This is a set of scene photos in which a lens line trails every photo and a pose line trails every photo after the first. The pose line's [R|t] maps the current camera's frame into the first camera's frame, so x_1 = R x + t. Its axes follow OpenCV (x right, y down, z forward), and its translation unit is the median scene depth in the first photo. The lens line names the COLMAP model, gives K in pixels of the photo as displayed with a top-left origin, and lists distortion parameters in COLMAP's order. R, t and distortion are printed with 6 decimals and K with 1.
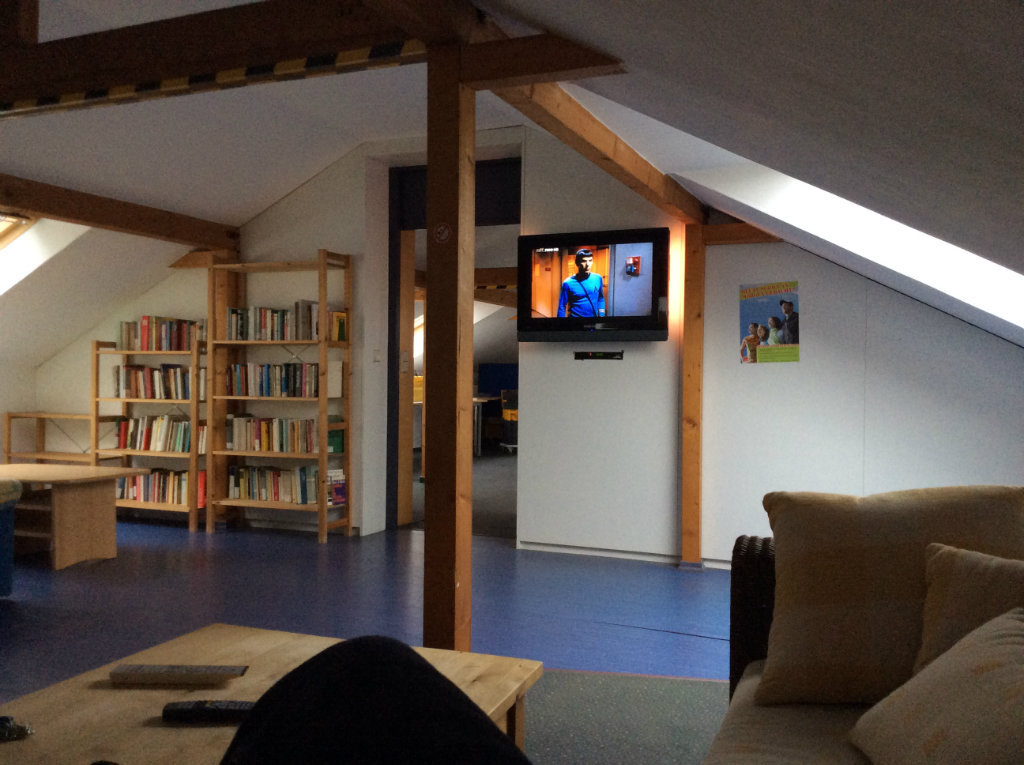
lens RADIAL K [[953.6, 0, 510.3], [0, 953.6, 380.5], [0, 0, 1]] dist [0.012595, 0.000000]
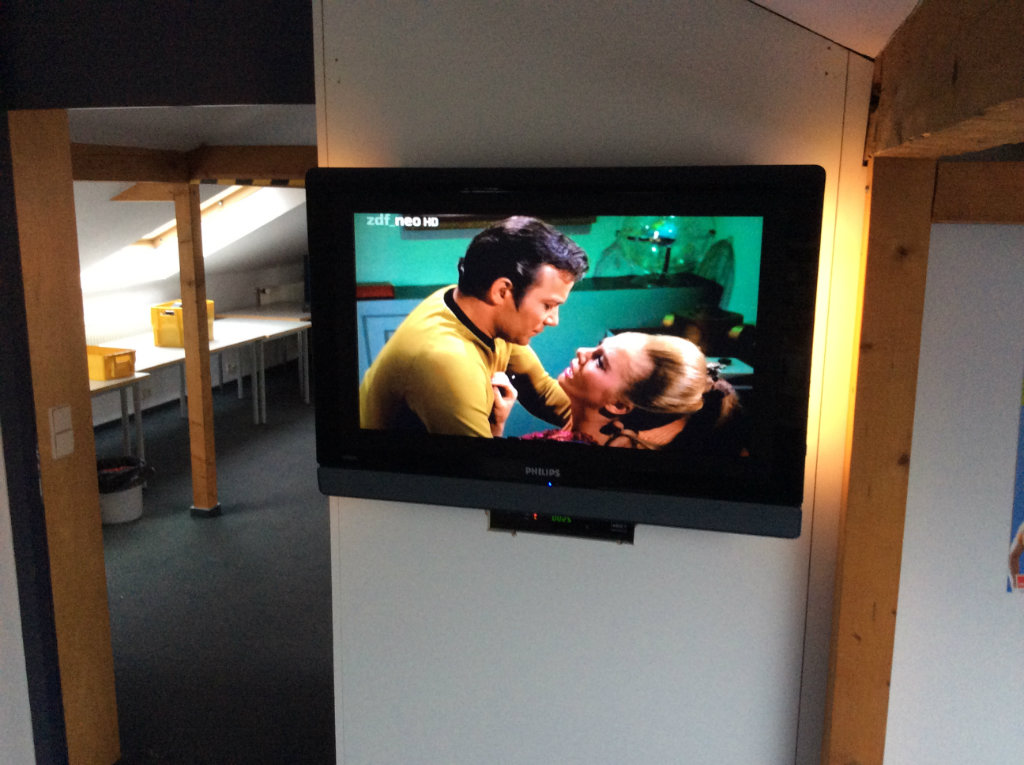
lens RADIAL K [[953.6, 0, 512.2], [0, 953.6, 387.0], [0, 0, 1]] dist [0.012595, 0.000000]
pose [[0.989976, -0.028069, 0.138415, 0.029407], [0.000490, 0.980728, 0.195375, -0.145093], [-0.141232, -0.193349, 0.970912, 0.687882]]
